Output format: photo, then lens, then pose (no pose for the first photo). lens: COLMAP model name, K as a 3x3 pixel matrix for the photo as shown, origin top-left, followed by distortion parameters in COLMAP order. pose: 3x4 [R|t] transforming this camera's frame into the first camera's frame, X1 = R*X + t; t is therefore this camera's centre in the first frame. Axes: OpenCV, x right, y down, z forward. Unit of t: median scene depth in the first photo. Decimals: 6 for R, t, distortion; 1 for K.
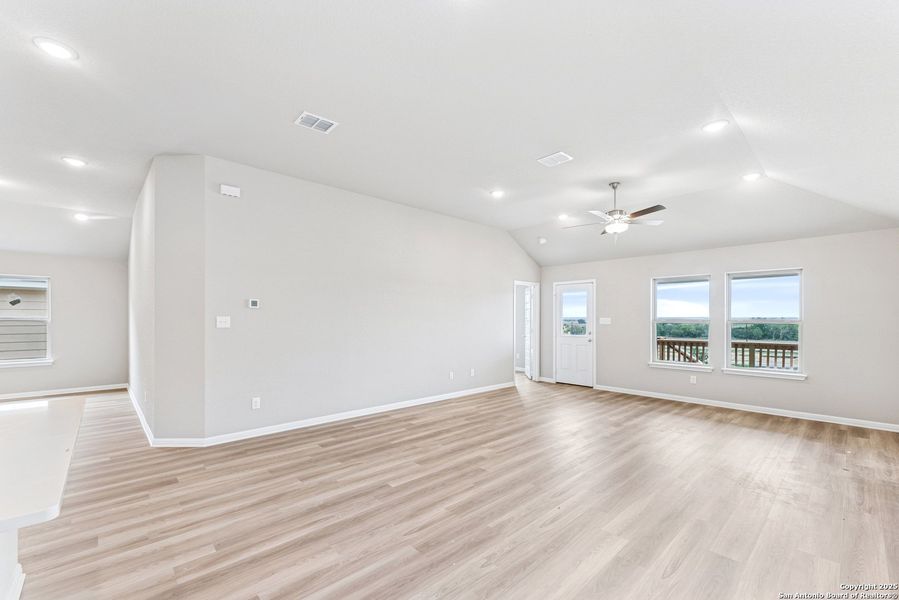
lens RADIAL K [[368.8, 0, 448.6], [0, 368.8, 307.3], [0, 0, 1]] dist [-0.001342, -0.000104]
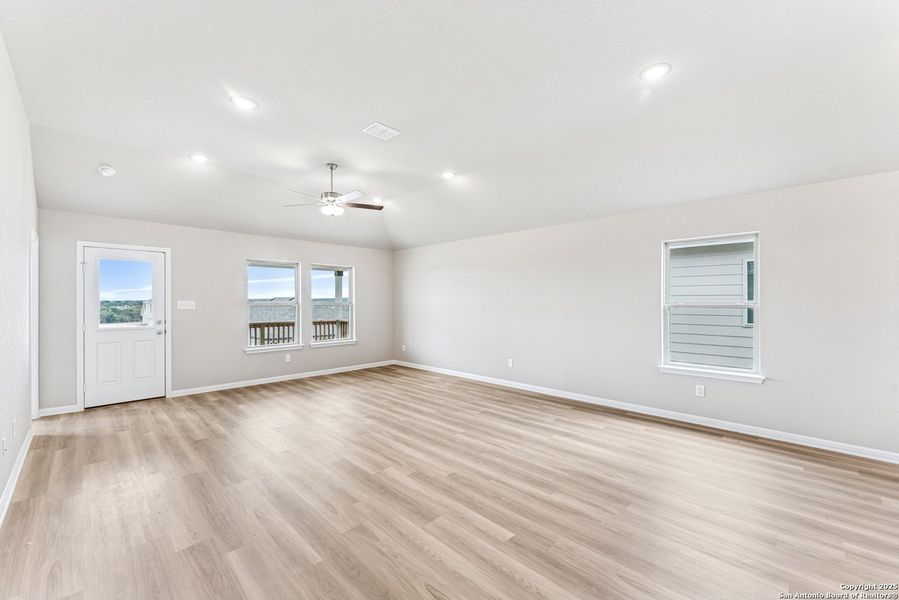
lens RADIAL K [[363.9, 0, 449.5], [0, 363.9, 300.0], [0, 0, 1]] dist [-0.001060, -0.000053]
pose [[-0.030215, 0.000702, 0.999543, -0.527114], [-0.029467, 0.999564, -0.001593, 0.016568], [-0.999109, -0.029502, -0.030181, 0.706656]]
